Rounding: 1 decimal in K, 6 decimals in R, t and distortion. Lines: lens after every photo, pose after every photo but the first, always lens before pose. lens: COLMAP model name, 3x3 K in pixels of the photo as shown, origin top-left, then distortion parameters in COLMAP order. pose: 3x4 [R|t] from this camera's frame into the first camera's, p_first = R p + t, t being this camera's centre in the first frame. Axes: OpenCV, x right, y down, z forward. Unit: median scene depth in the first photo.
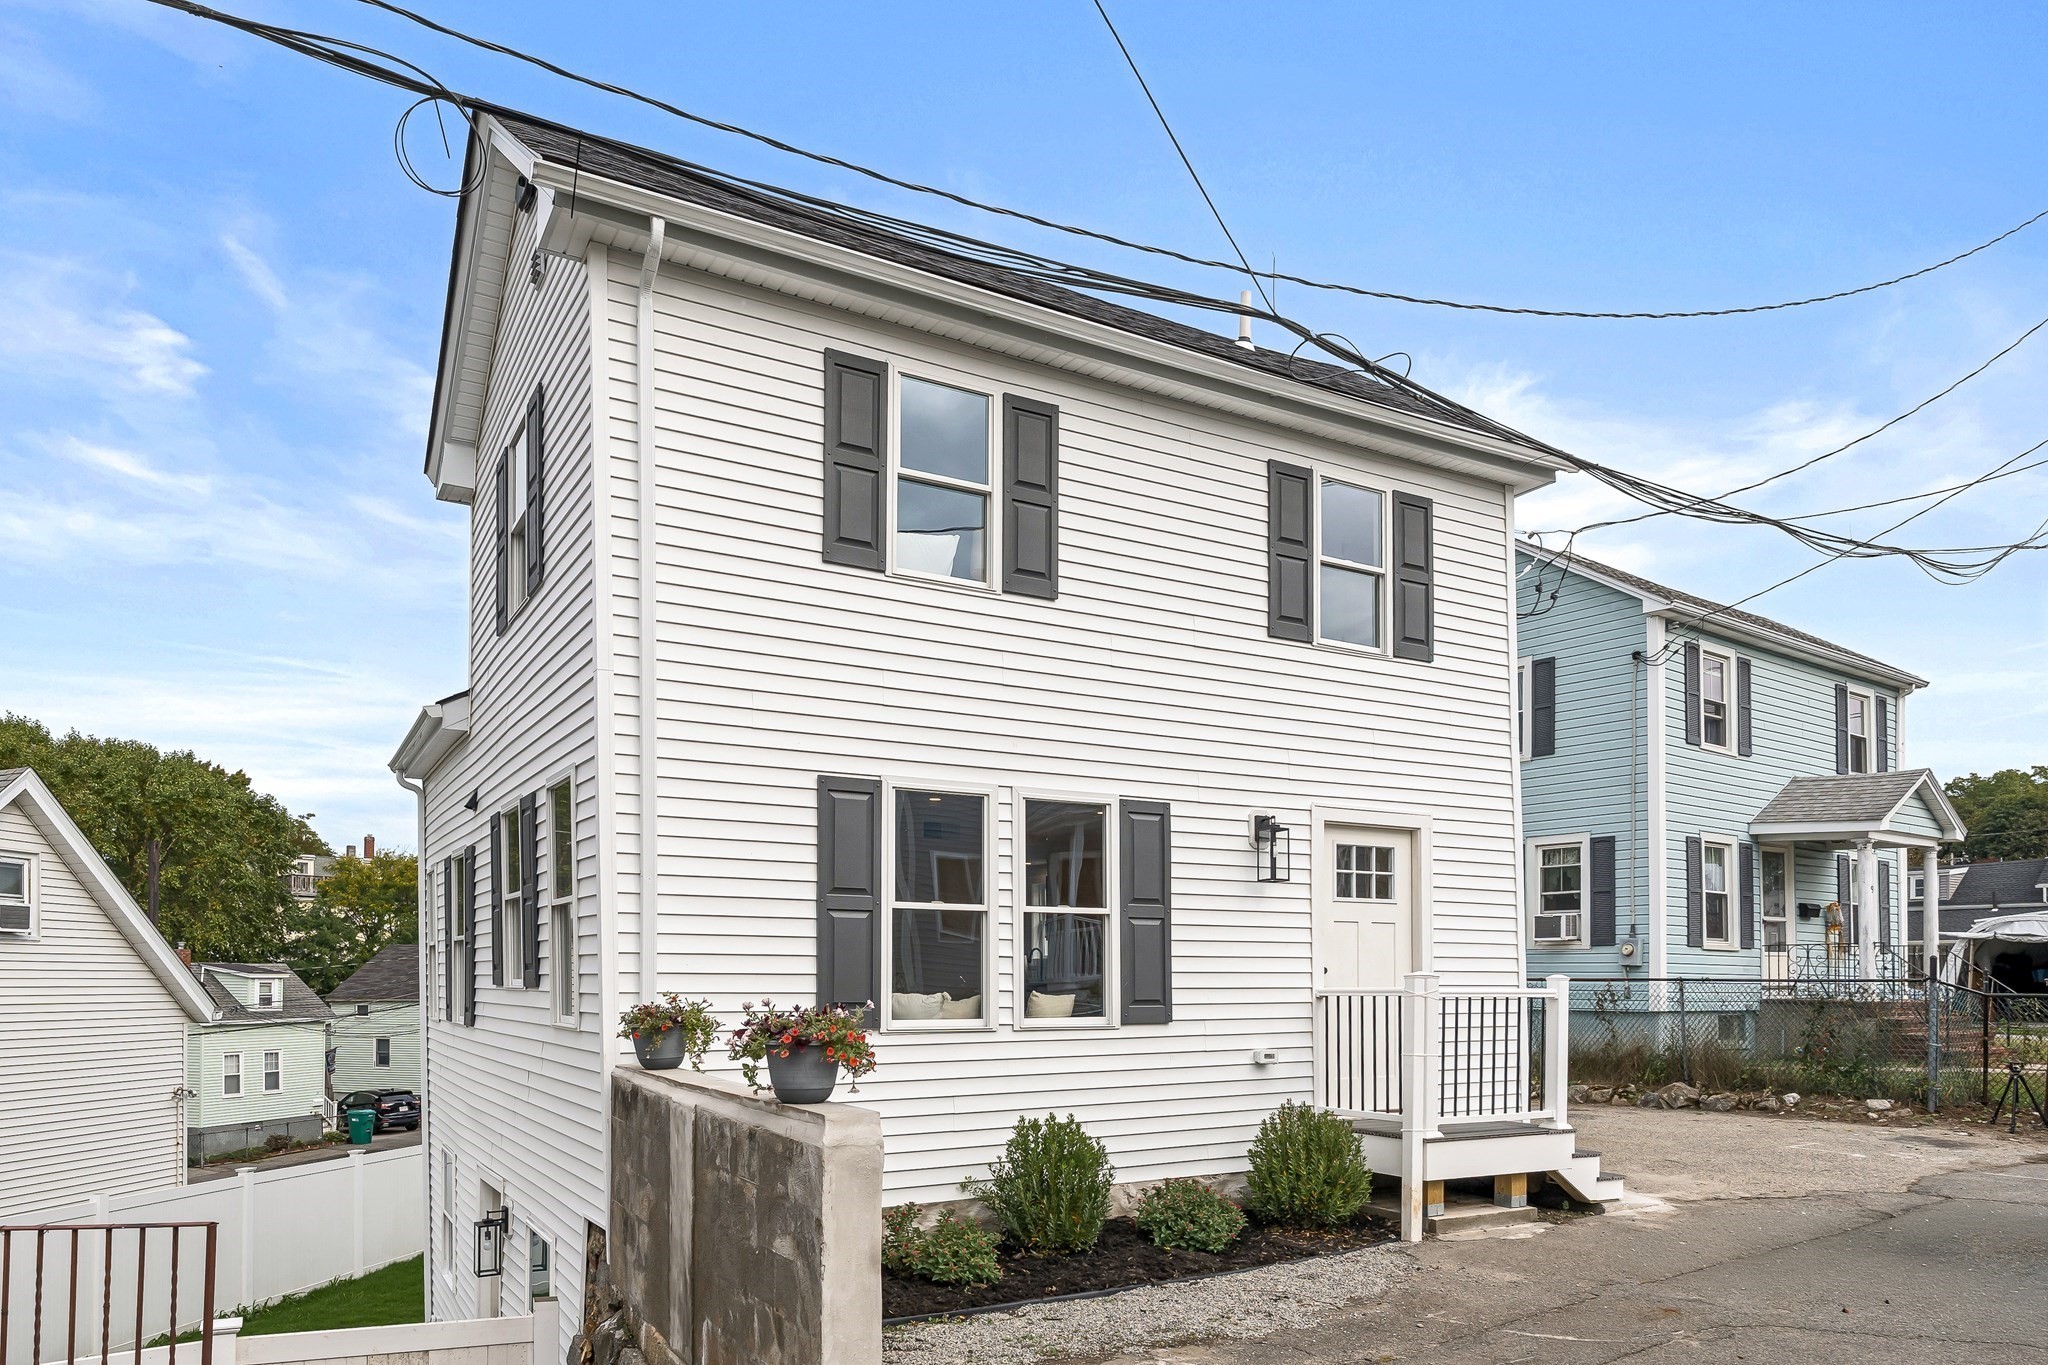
lens RADIAL K [[1357.9, 0, 1029.5], [0, 1357.9, 933.8], [0, 0, 1]] dist [-0.000323, -0.000255]
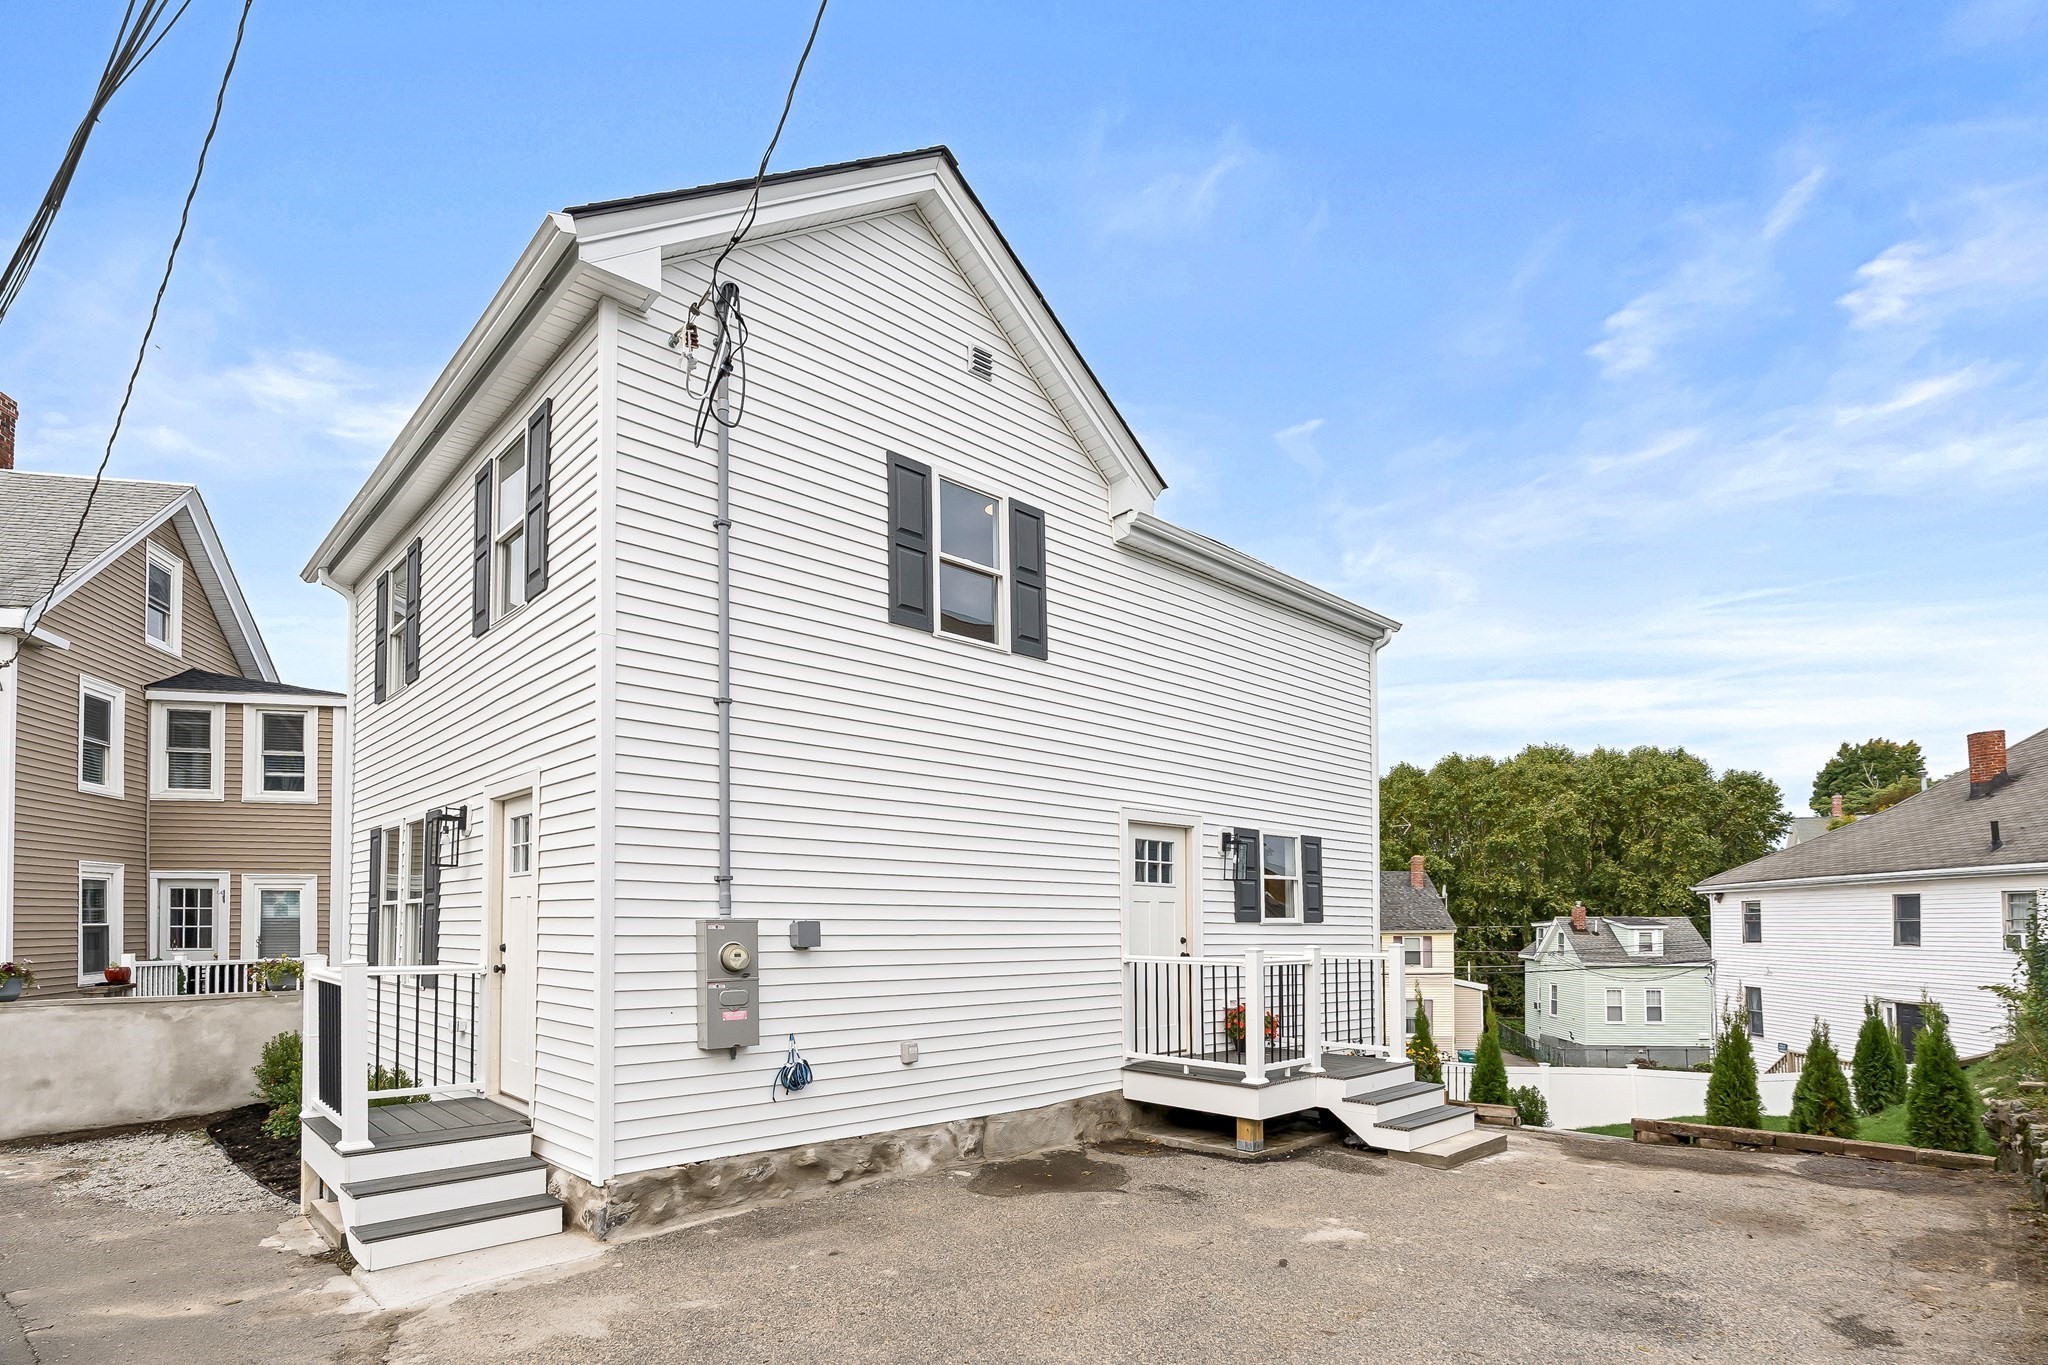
lens RADIAL K [[1024.2, 0, 1020.8], [0, 1024.2, 890.7], [0, 0, 1]] dist [-0.006506, 0.000351]
pose [[0.226156, -0.033900, -0.973501, 1.004407], [0.034491, 0.999046, -0.026777, 0.018086], [0.973480, -0.027522, 0.227110, 1.169034]]
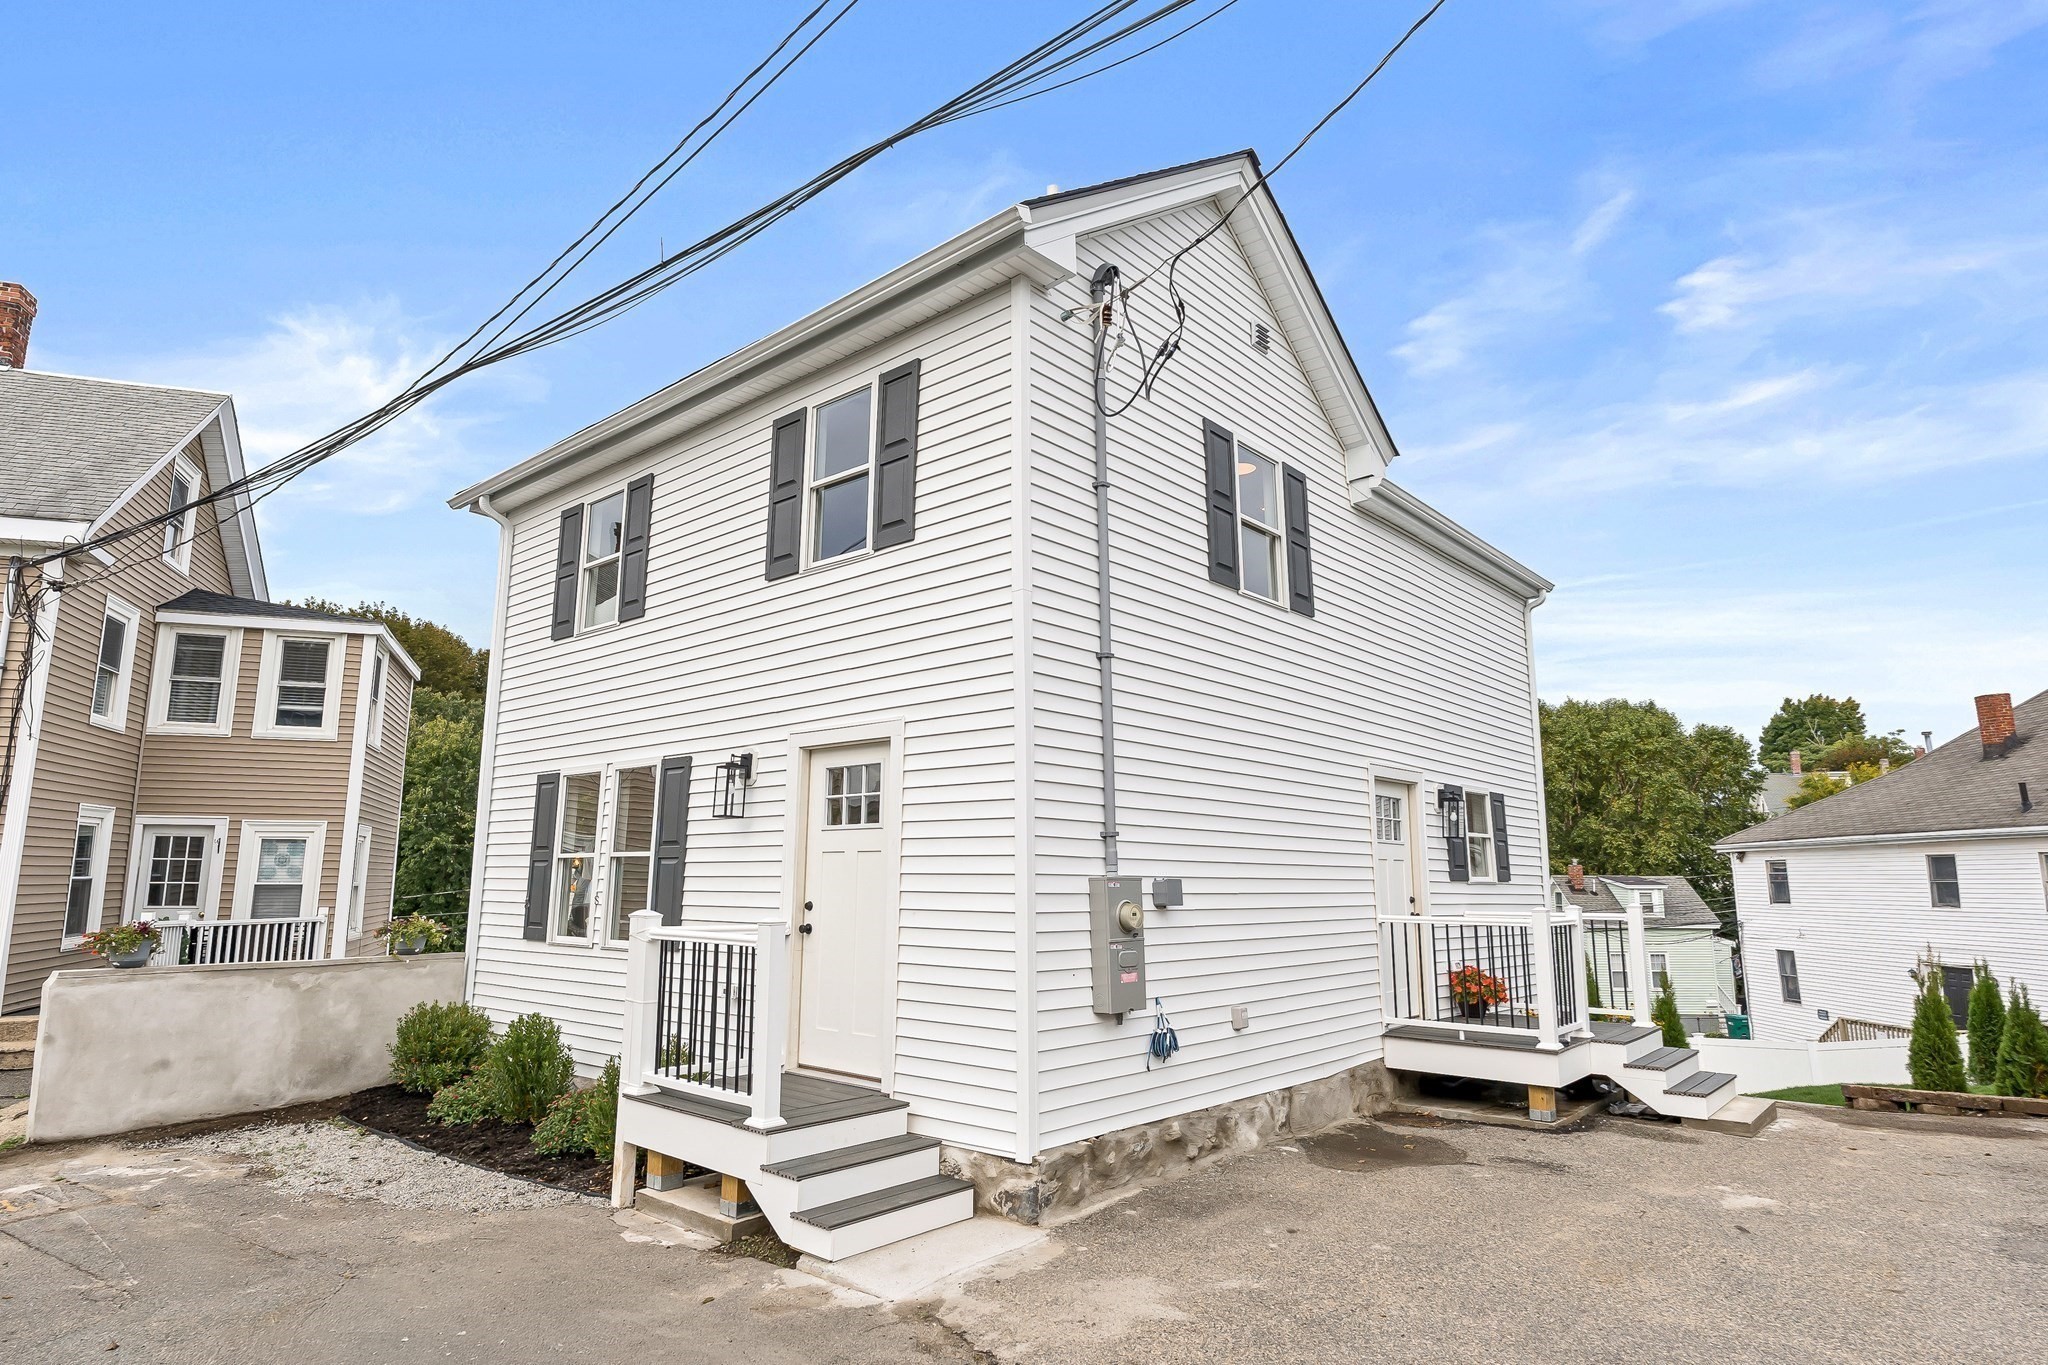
lens RADIAL K [[1122.7, 0, 1024.0], [0, 1122.7, 682.5], [0, 0, 1]] dist [-0.001613, -0.000600]
pose [[0.315031, -0.166088, -0.934436, 0.983531], [0.029490, 0.985806, -0.165277, 0.007312], [0.948623, 0.024511, 0.315458, 0.867305]]
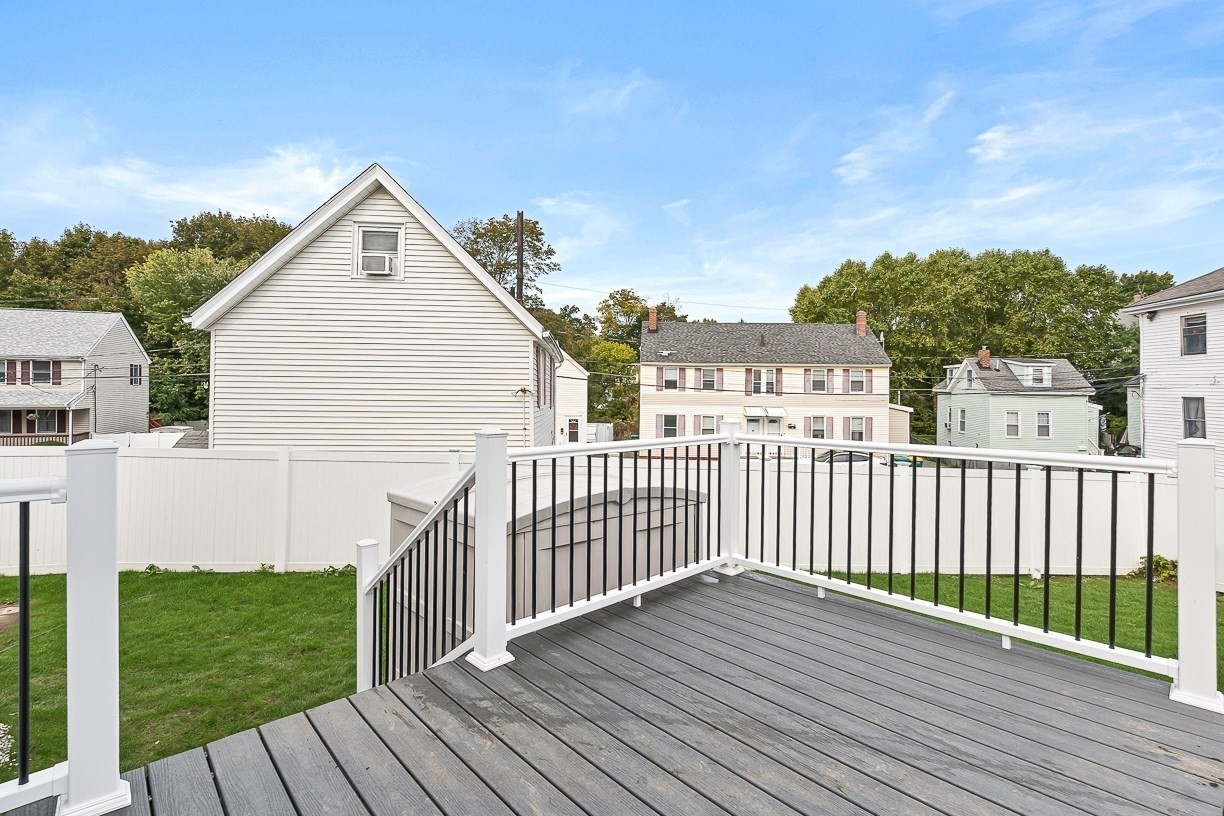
lens RADIAL K [[556.6, 0, 629.1], [0, 556.6, 383.4], [0, 0, 1]] dist [-0.002010, -0.000215]
pose [[0.213226, -0.008039, -0.976970, -0.127526], [0.022192, 0.999748, -0.003383, 0.216127], [0.976751, -0.020960, 0.213351, 1.880935]]
